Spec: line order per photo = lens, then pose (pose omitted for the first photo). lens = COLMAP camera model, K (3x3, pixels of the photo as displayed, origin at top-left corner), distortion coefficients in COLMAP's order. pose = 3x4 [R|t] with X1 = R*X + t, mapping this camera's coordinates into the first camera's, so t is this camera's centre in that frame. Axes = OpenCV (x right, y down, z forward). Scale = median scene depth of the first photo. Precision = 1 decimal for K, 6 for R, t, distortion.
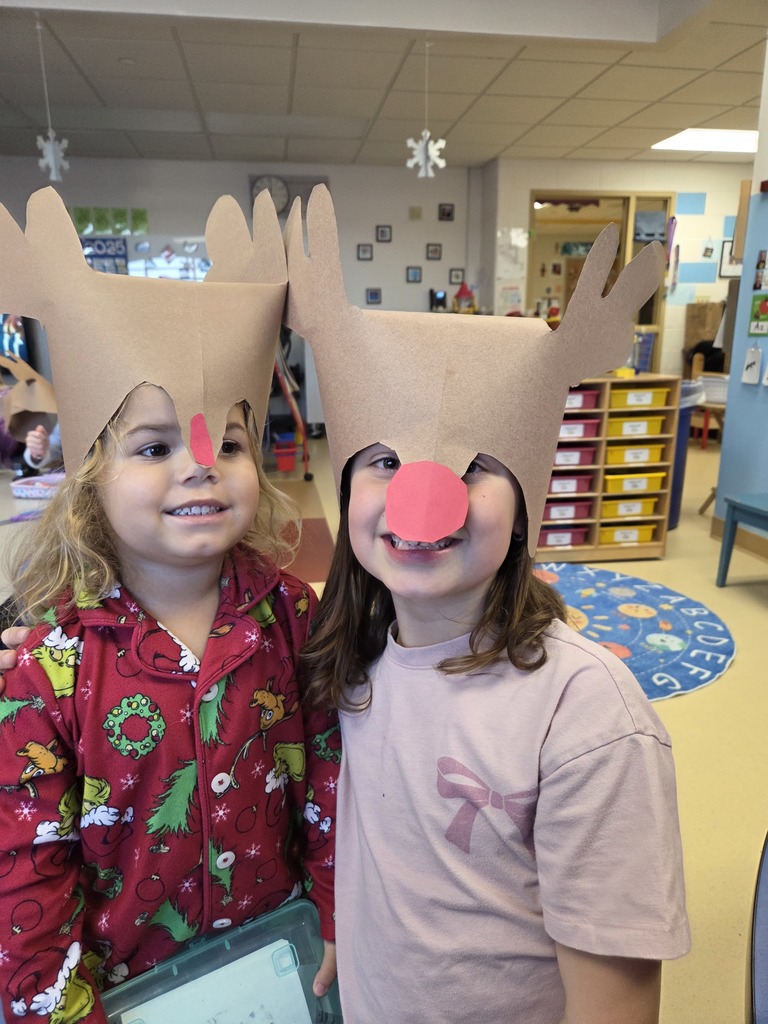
lens RADIAL K [[696.3, 0, 384.0], [0, 696.3, 512.0], [0, 0, 1]] dist [0.046289, -0.037438]
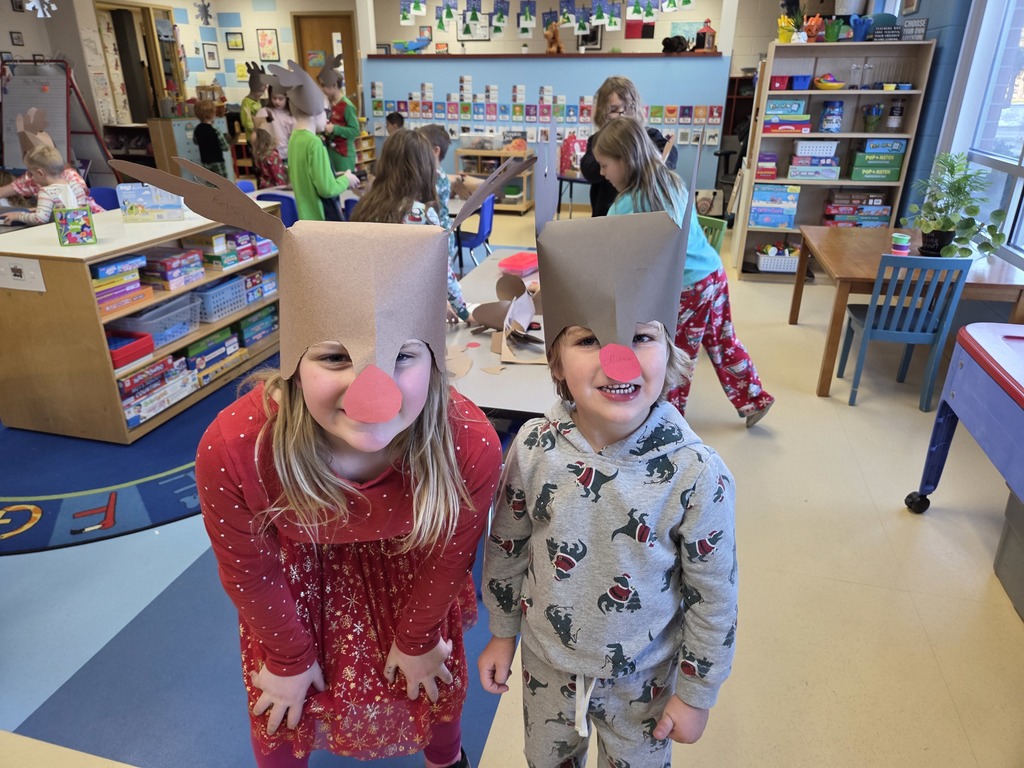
lens RADIAL K [[696.3, 0, 512.0], [0, 696.3, 390.2], [0, 0, 1]] dist [0.046289, -0.037438]
pose [[0.397590, -0.363382, 0.842541, -0.835270], [0.224173, 0.928881, 0.294834, 0.015593], [-0.889758, 0.071652, 0.450774, -0.243057]]
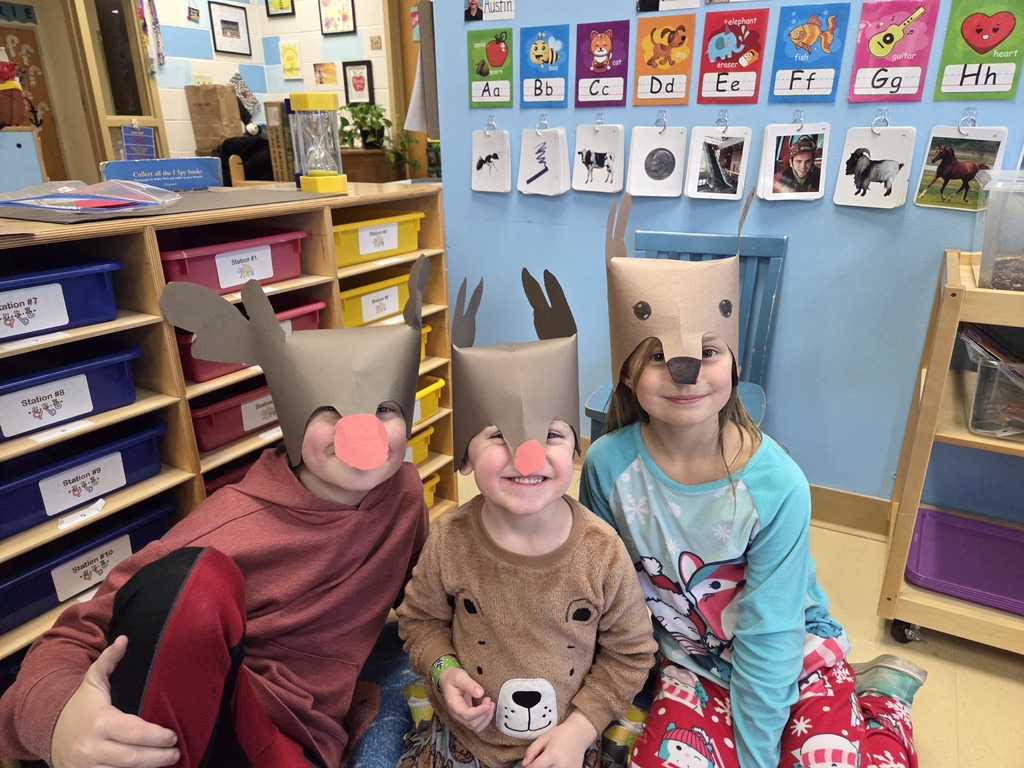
lens RADIAL K [[696.3, 0, 512.0], [0, 696.3, 390.2], [0, 0, 1]] dist [0.046289, -0.037438]
pose [[0.629268, -0.267269, 0.729787, 0.028173], [0.200623, 0.963045, 0.179705, -0.058269], [-0.750847, 0.033330, 0.659634, 0.283935]]
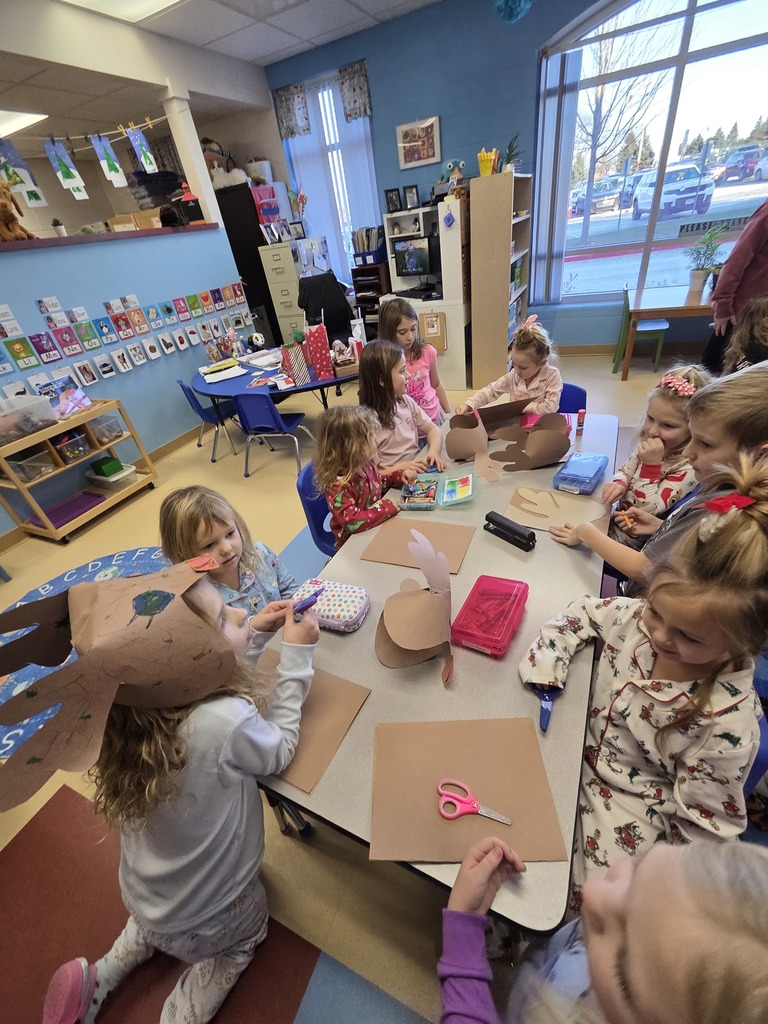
lens RADIAL K [[419.0, 0, 385.8], [0, 419.0, 521.1], [0, 0, 1]] dist [-0.000599, -0.000162]
pose [[-0.831161, -0.212794, 0.513703, -0.235730], [0.272371, 0.649626, 0.709788, -0.147918], [-0.484753, 0.729866, -0.481985, 0.362775]]
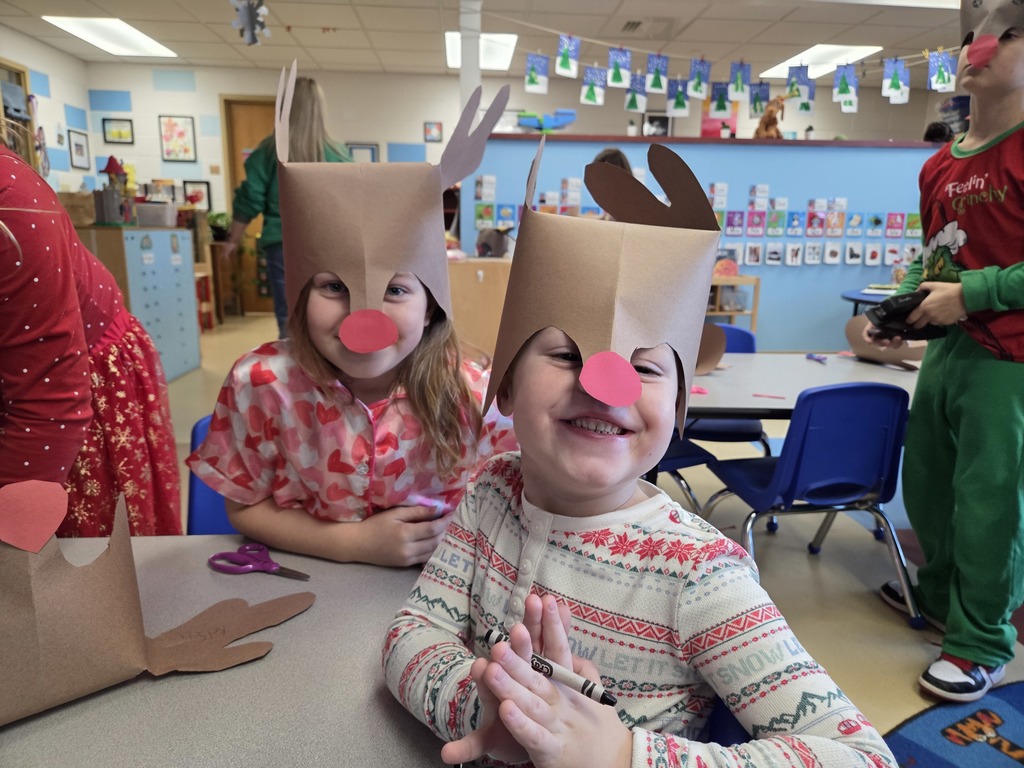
lens RADIAL K [[684.9, 0, 512.0], [0, 684.9, 384.0], [0, 0, 1]] dist [0.052826, -0.055353]
pose [[0.069790, -0.207775, 0.975684, -0.481068], [0.236070, 0.953727, 0.186213, -0.088035], [-0.969227, 0.217334, 0.115610, 0.385305]]
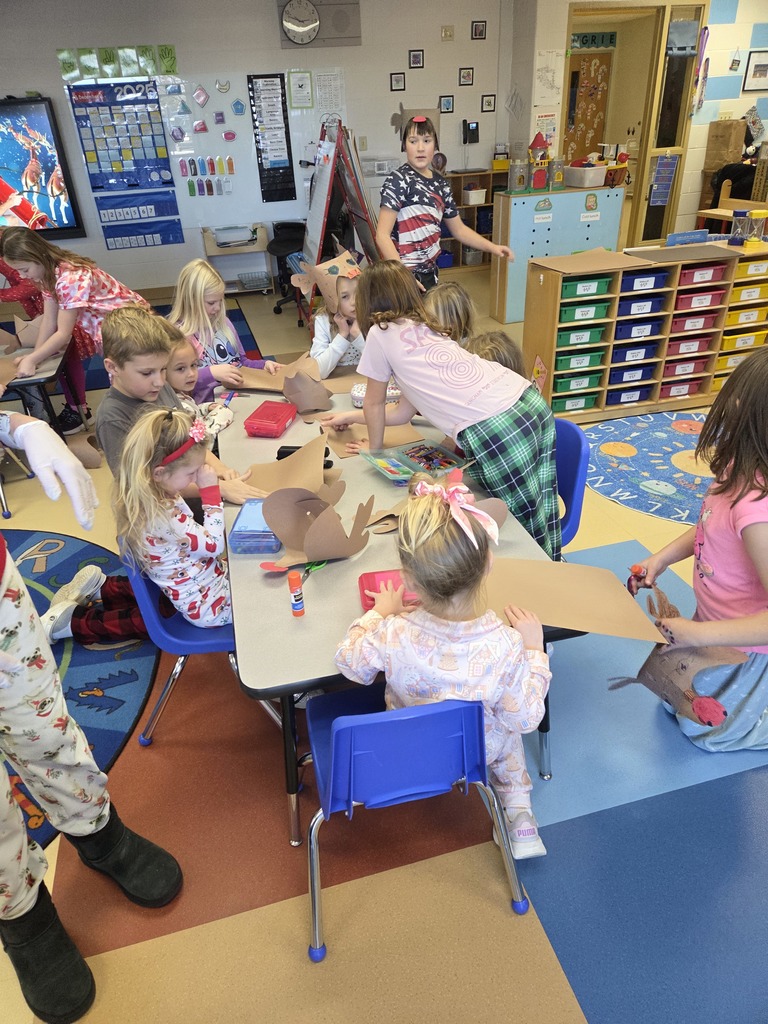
lens RADIAL K [[686.2, 0, 368.9], [0, 686.2, 516.4], [0, 0, 1]] dist [0.040804, -0.027491]
pose [[0.994570, -0.085585, 0.059207, -0.180074], [0.066491, 0.960245, 0.271124, -0.053607], [-0.080058, -0.265715, 0.960722, -0.091846]]
